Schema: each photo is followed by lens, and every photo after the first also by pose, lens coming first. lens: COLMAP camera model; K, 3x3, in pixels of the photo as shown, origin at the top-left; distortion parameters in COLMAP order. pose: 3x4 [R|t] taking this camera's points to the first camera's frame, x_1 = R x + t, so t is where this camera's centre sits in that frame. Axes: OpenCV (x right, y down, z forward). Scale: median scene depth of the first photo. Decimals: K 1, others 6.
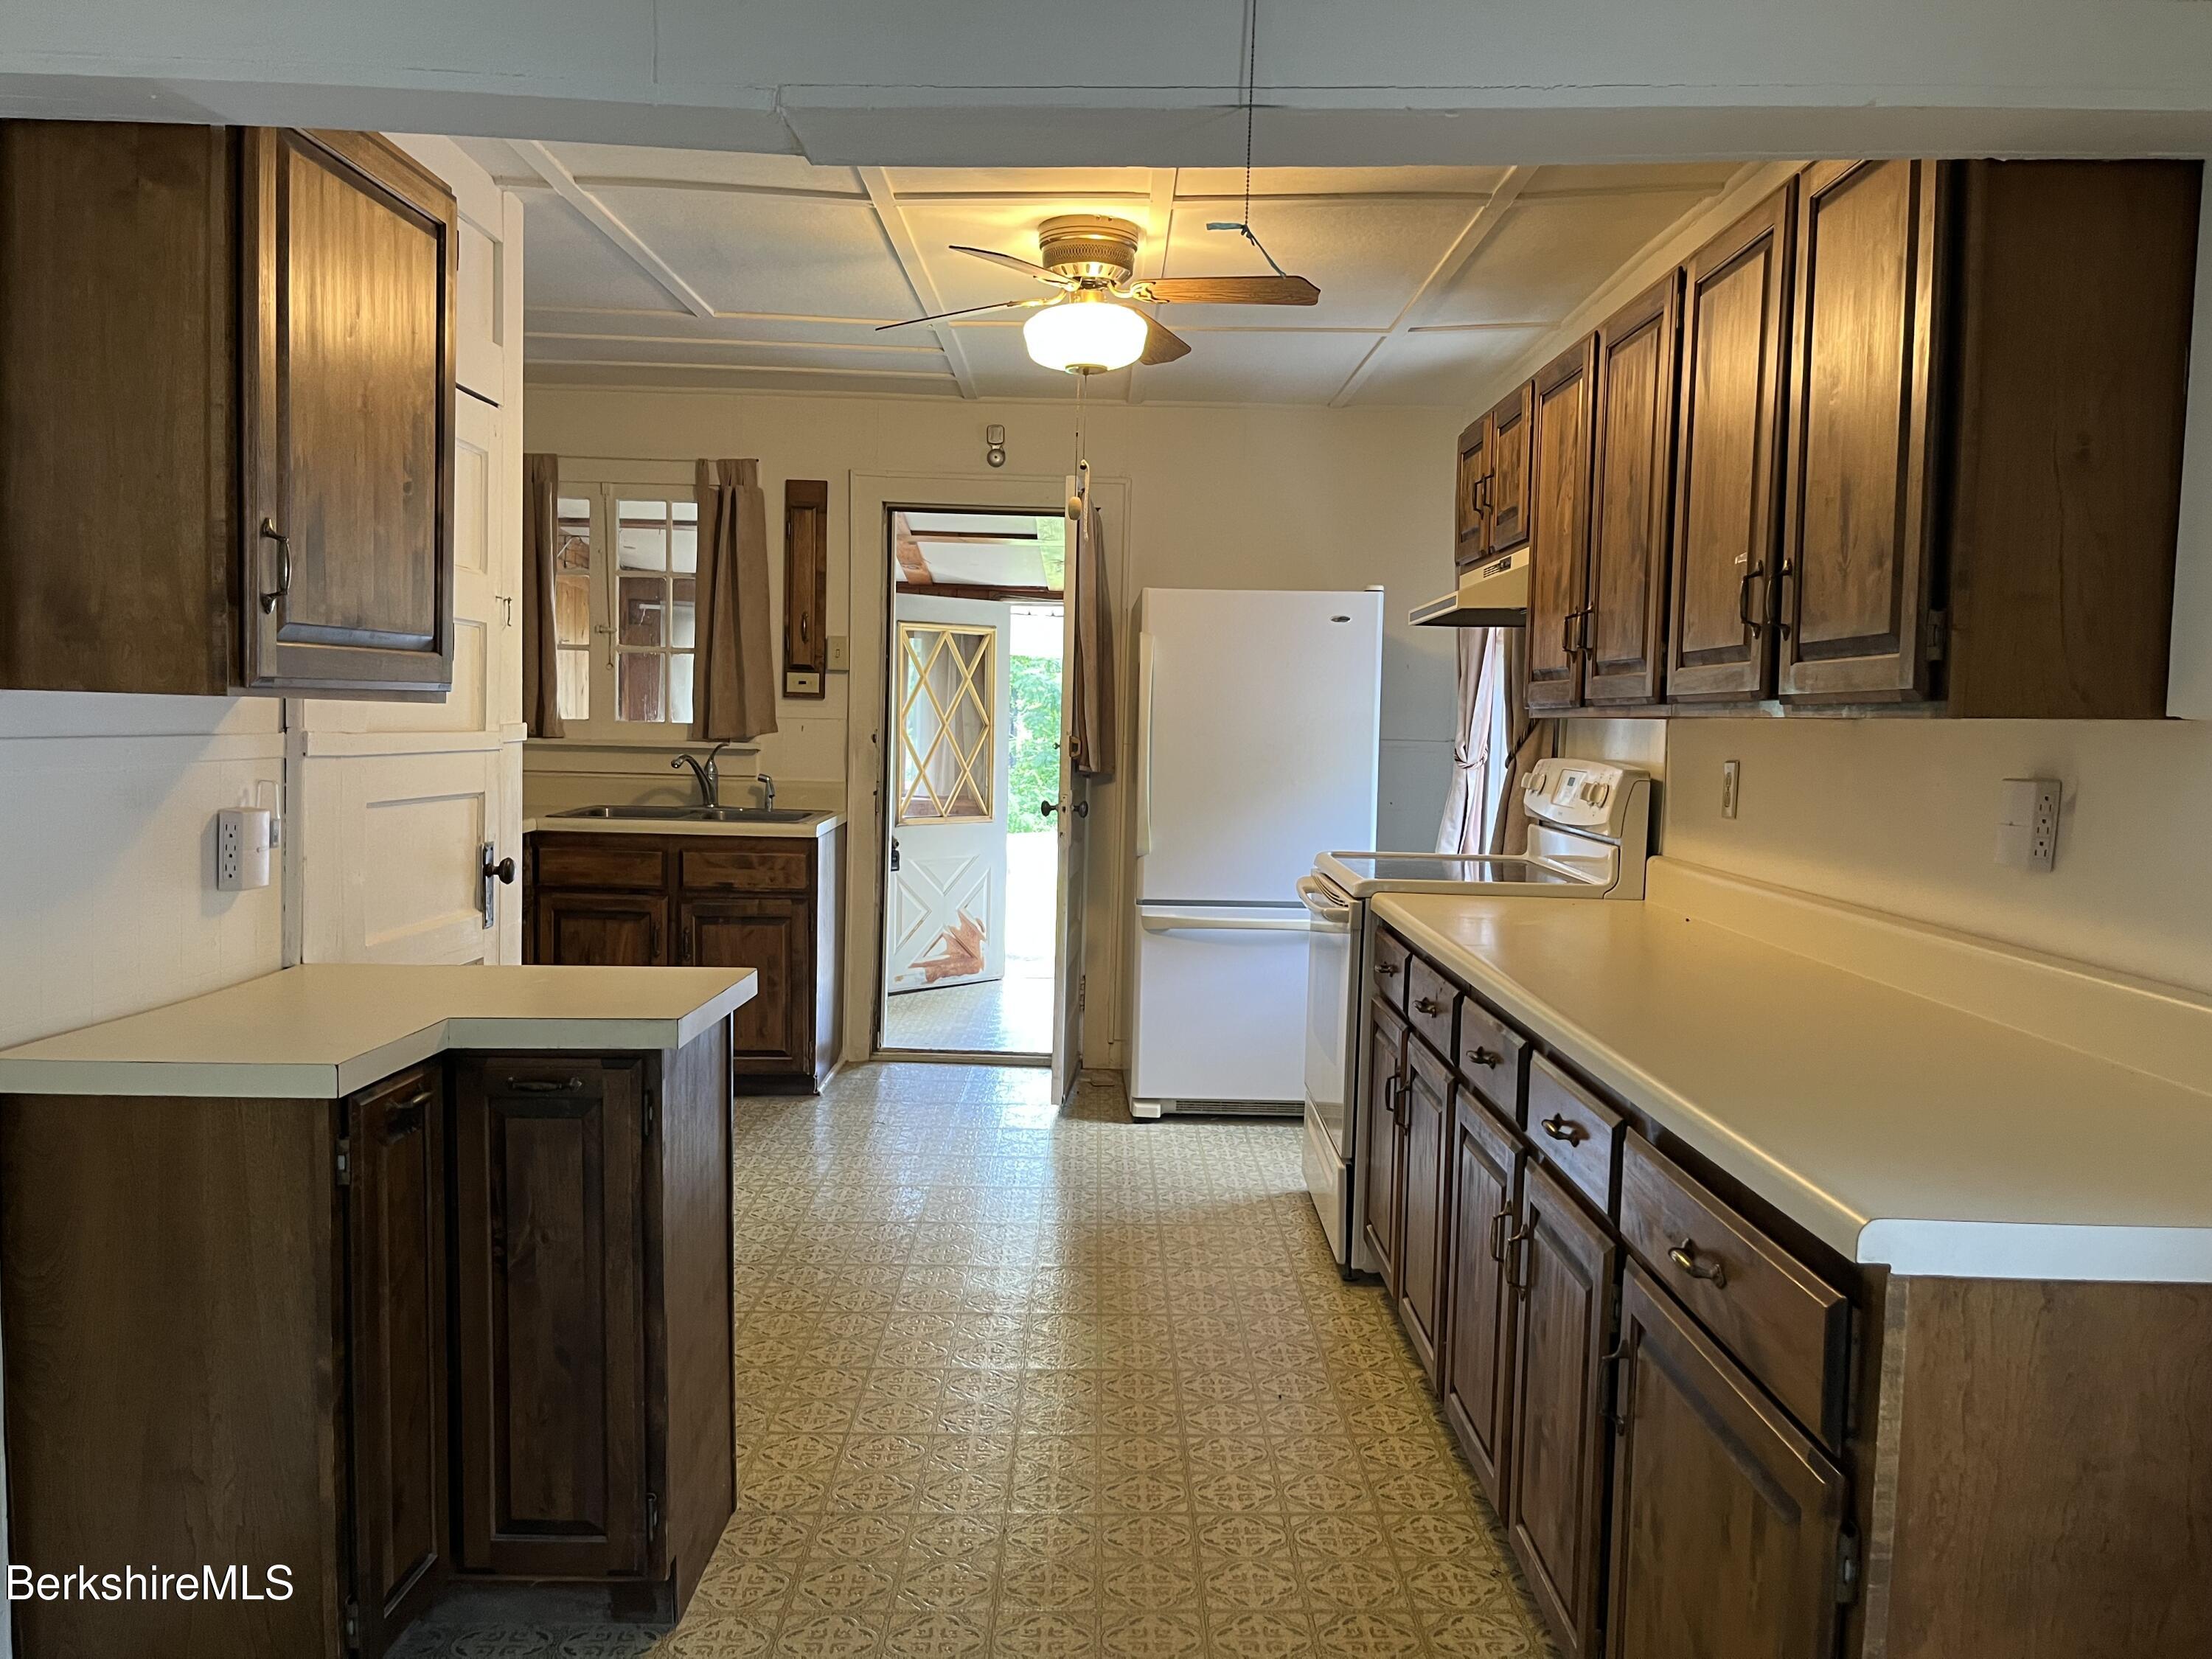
lens RADIAL K [[1696.6, 0, 1106.0], [0, 1696.6, 829.5], [0, 0, 1]] dist [0.062352, -0.005391]
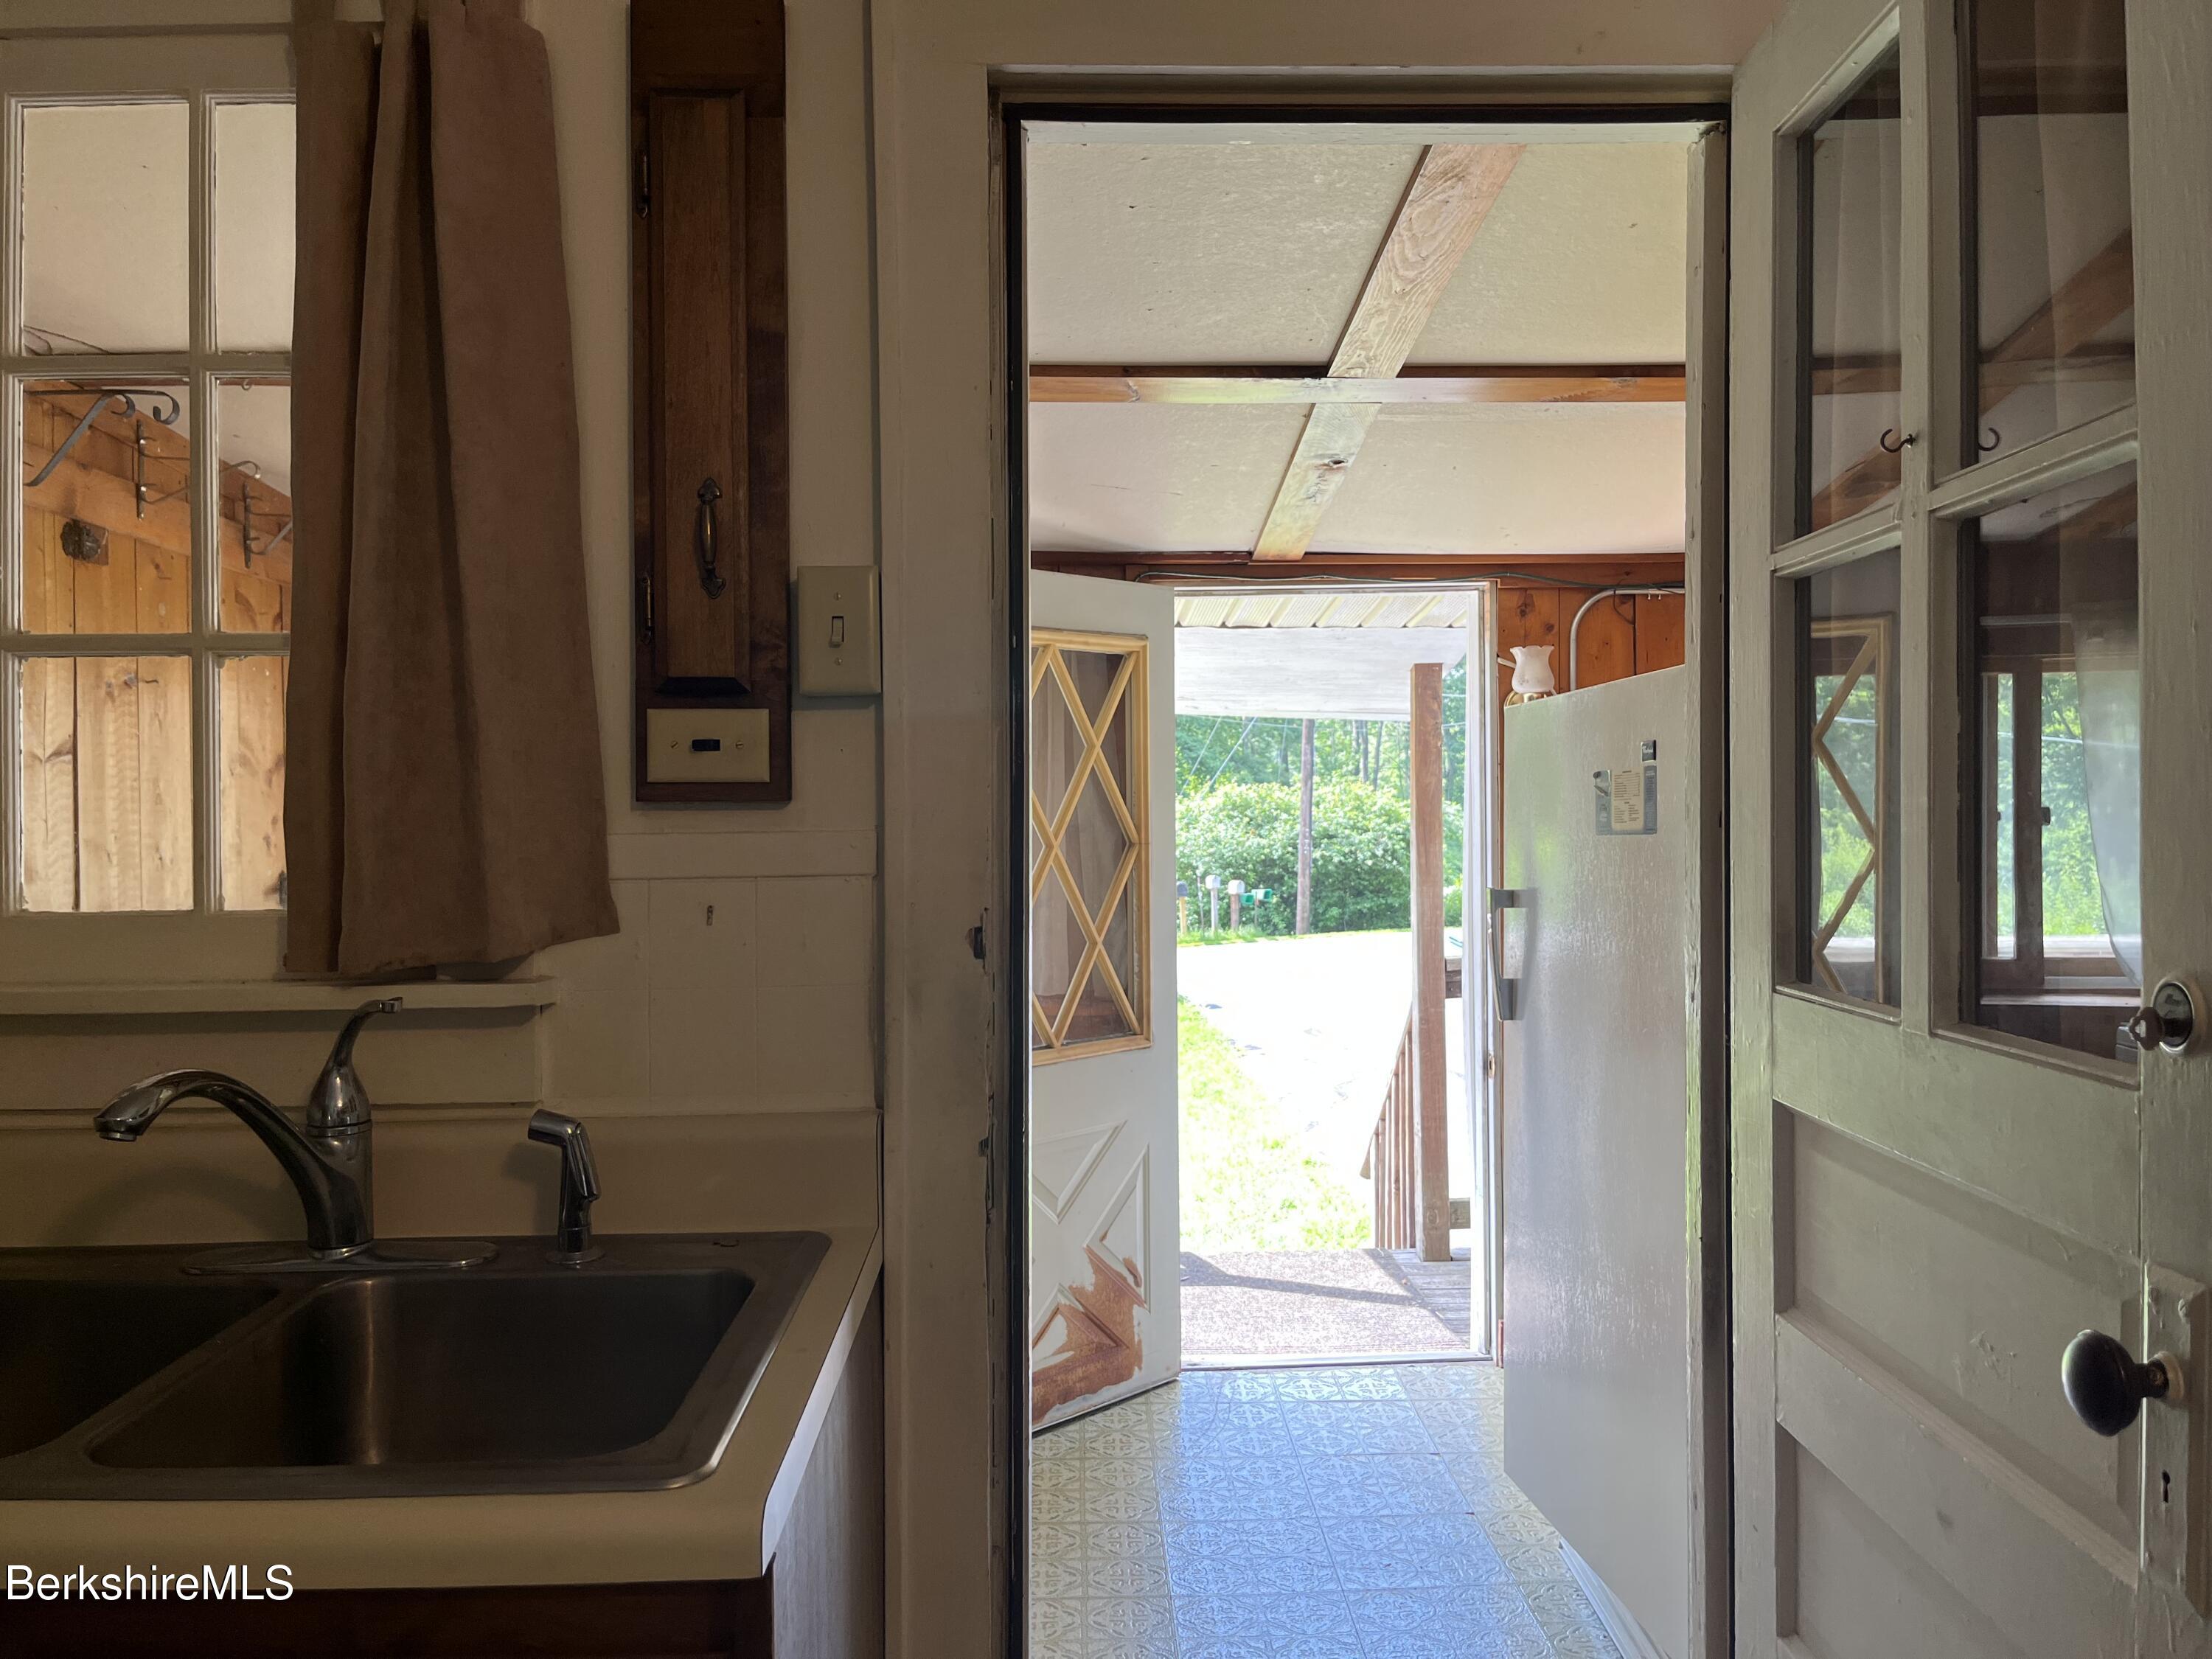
lens RADIAL K [[1747.1, 0, 1110.5], [0, 1747.1, 811.9], [0, 0, 1]] dist [0.022084, -0.001442]
pose [[0.999288, -0.032458, 0.019236, -0.121767], [0.033617, 0.997424, -0.063360, -0.056893], [-0.017130, 0.063962, 0.997805, 0.731279]]
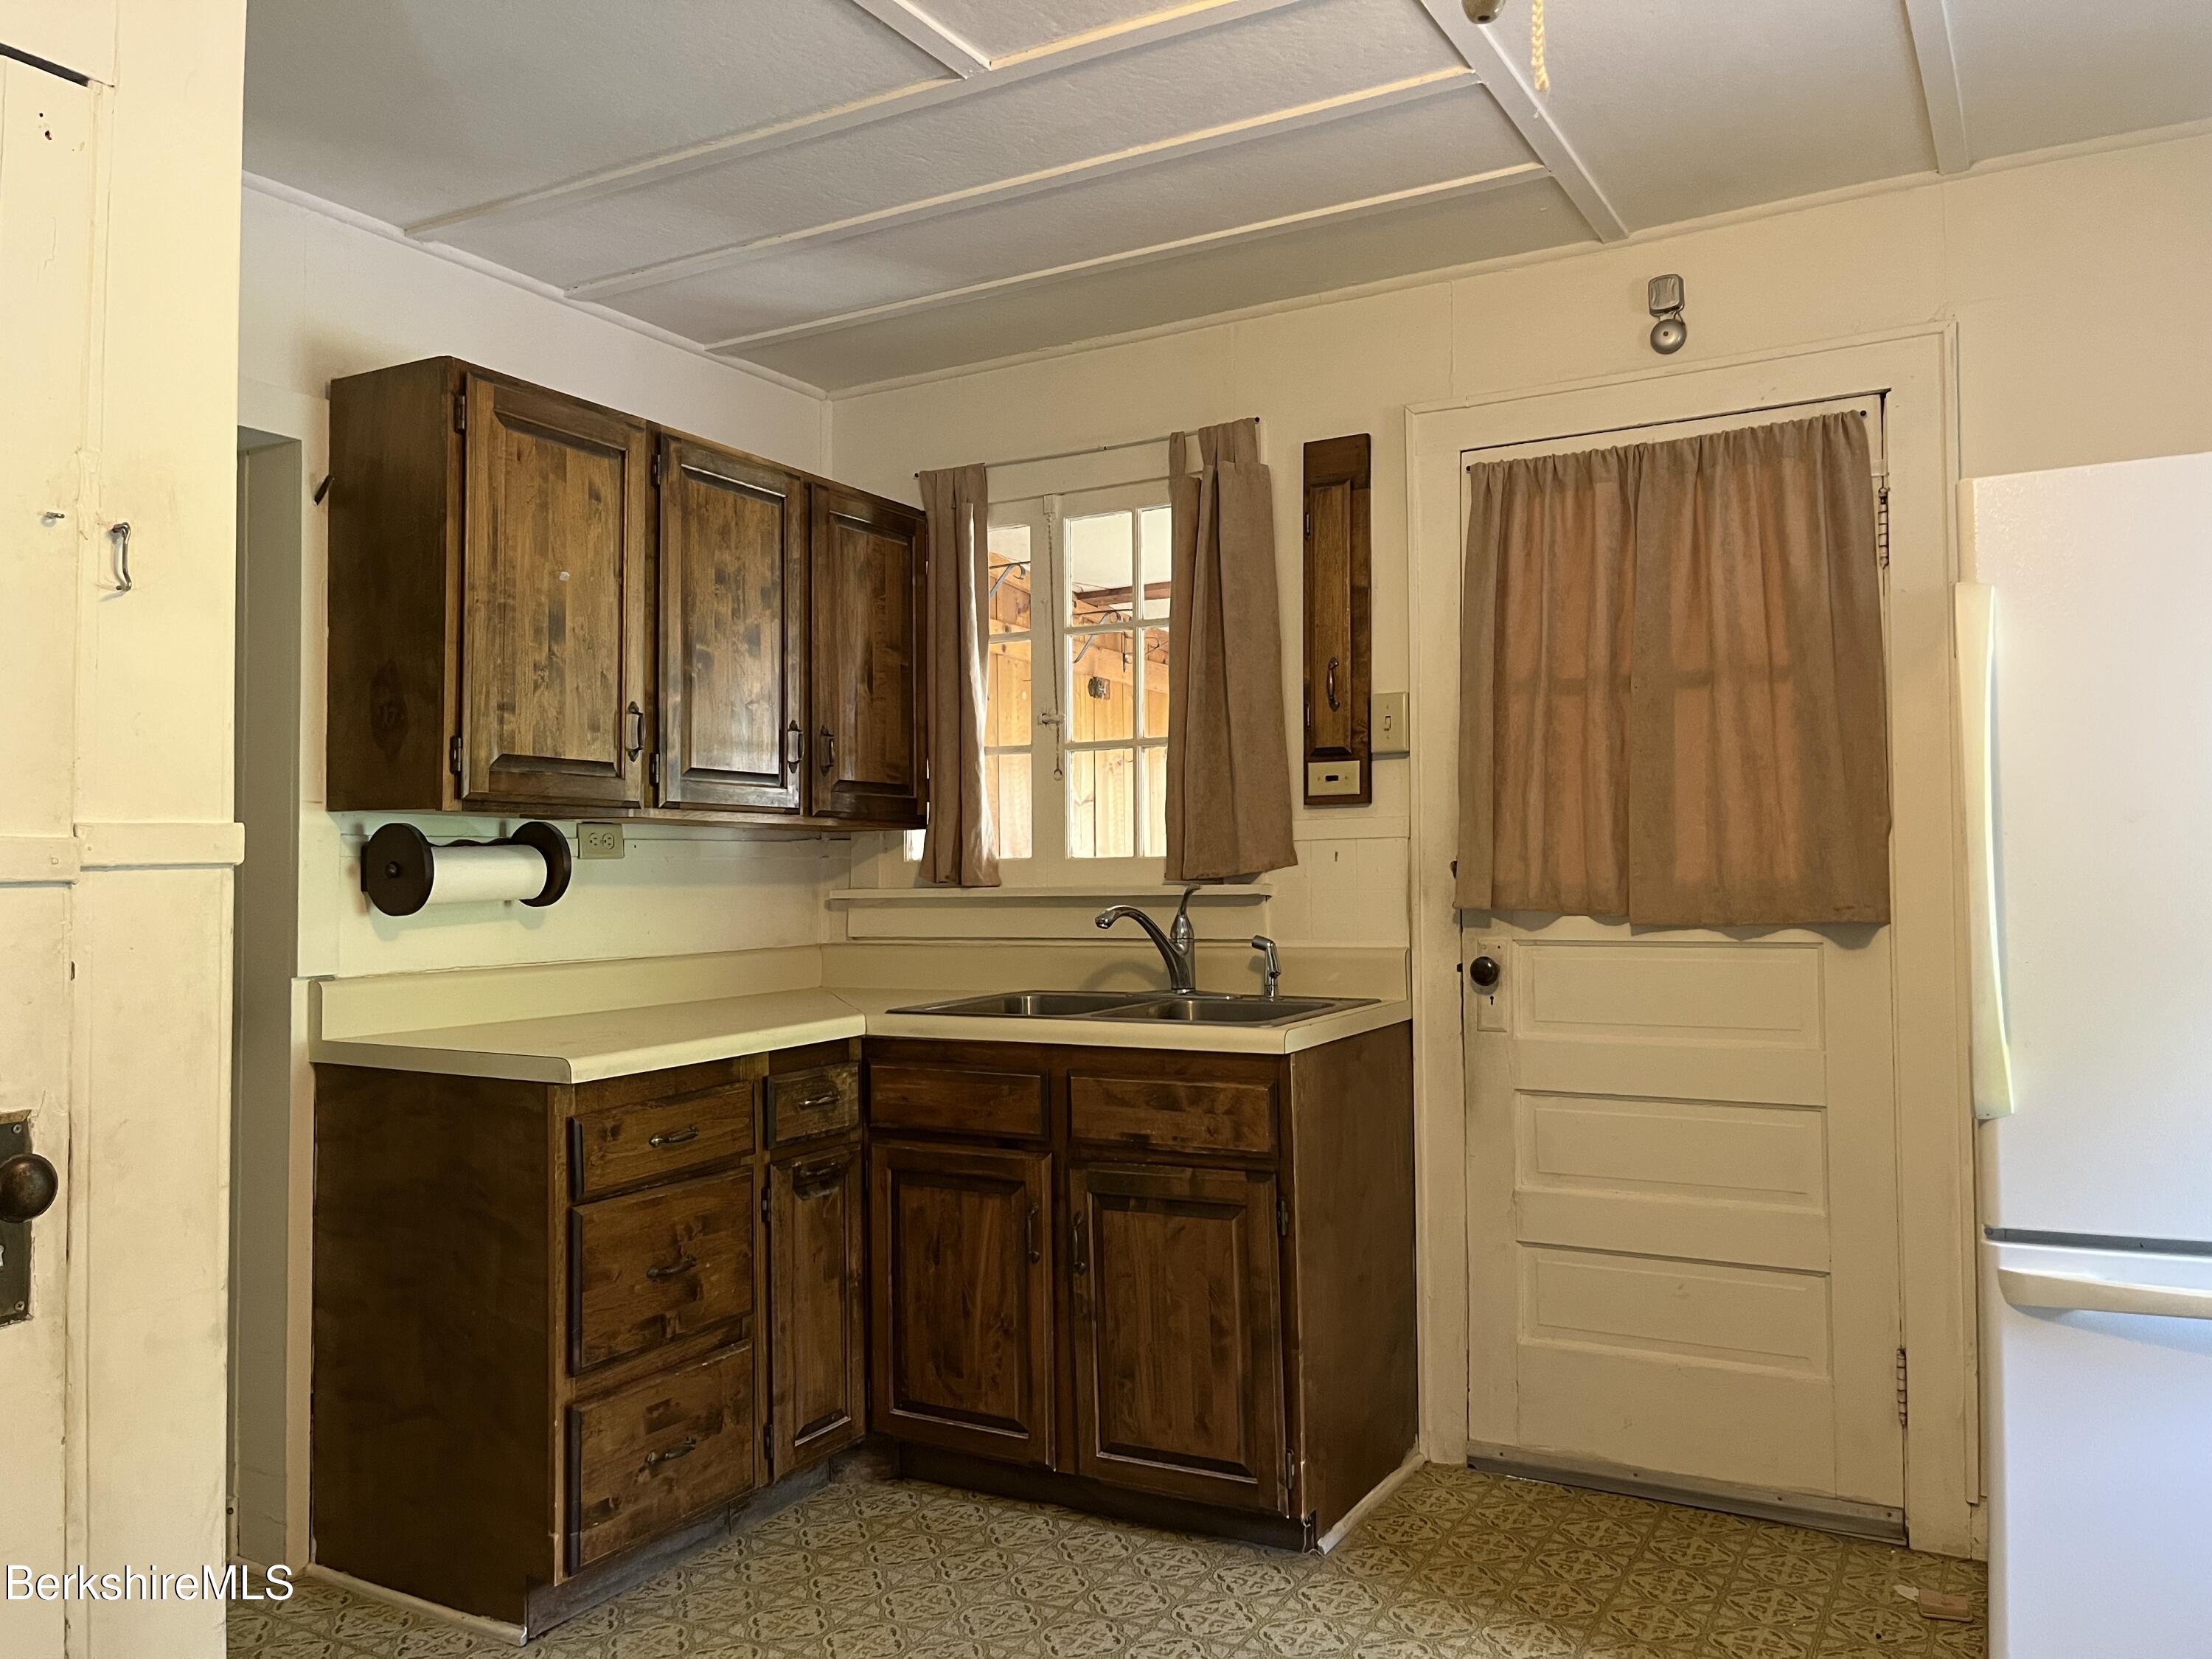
lens RADIAL K [[1696.6, 0, 1106.0], [0, 1696.6, 829.5], [0, 0, 1]] dist [0.062352, -0.005391]
pose [[0.870475, -0.048412, -0.489826, 0.038061], [-0.000832, 0.995005, -0.099821, -0.010851], [0.492212, 0.087299, 0.866087, 0.461807]]
